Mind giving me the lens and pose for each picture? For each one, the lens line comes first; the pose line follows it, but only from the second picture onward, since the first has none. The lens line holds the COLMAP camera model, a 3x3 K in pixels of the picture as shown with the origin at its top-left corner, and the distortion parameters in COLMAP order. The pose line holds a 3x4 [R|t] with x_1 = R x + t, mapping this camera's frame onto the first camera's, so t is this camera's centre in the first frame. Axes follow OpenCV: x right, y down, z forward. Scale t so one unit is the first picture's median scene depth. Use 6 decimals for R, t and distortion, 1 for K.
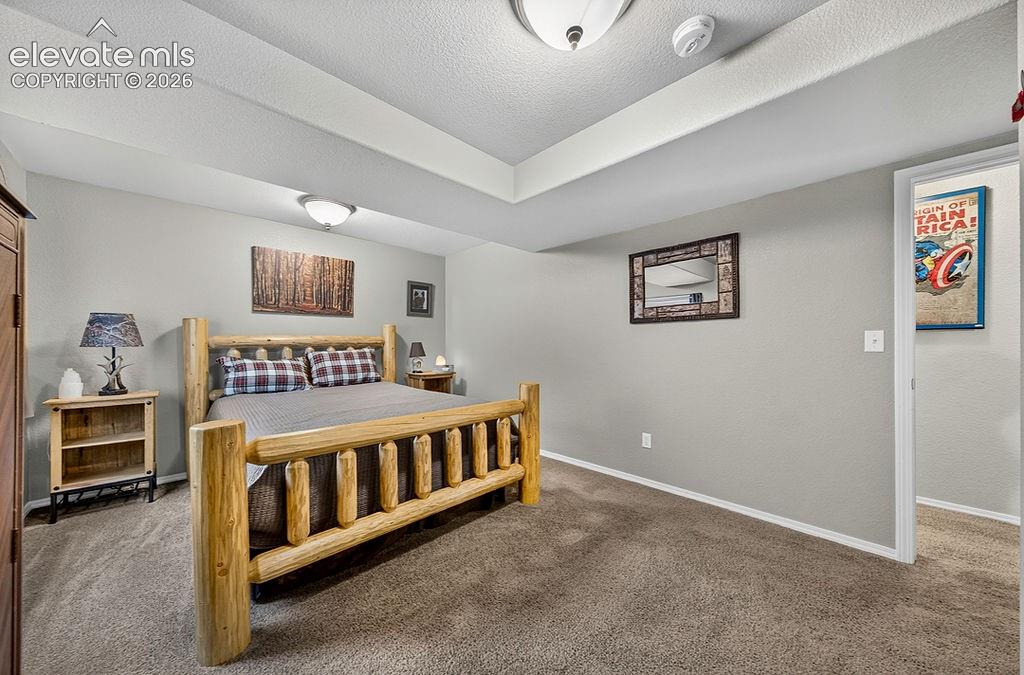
lens RADIAL K [[344.6, 0, 509.0], [0, 344.6, 341.1], [0, 0, 1]] dist [-0.001197, 0.000094]
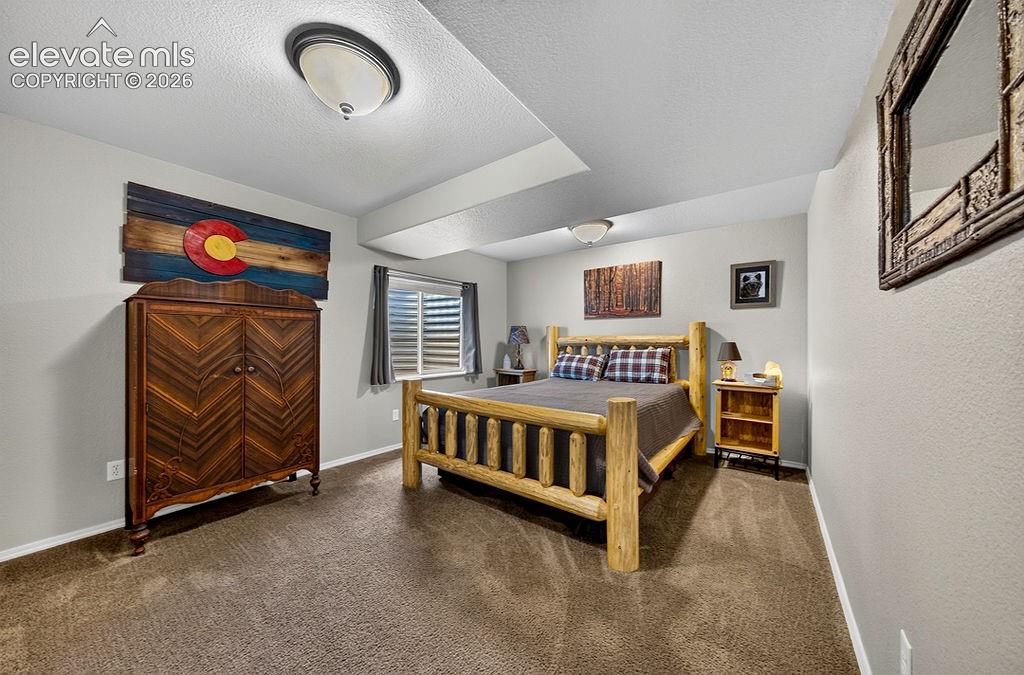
lens RADIAL K [[344.6, 0, 509.0], [0, 344.6, 341.1], [0, 0, 1]] dist [-0.001197, 0.000094]
pose [[0.165065, 0.004714, -0.986271, 0.507480], [0.004057, 0.999977, 0.005459, -0.006575], [0.986274, -0.004903, 0.165042, 0.445271]]
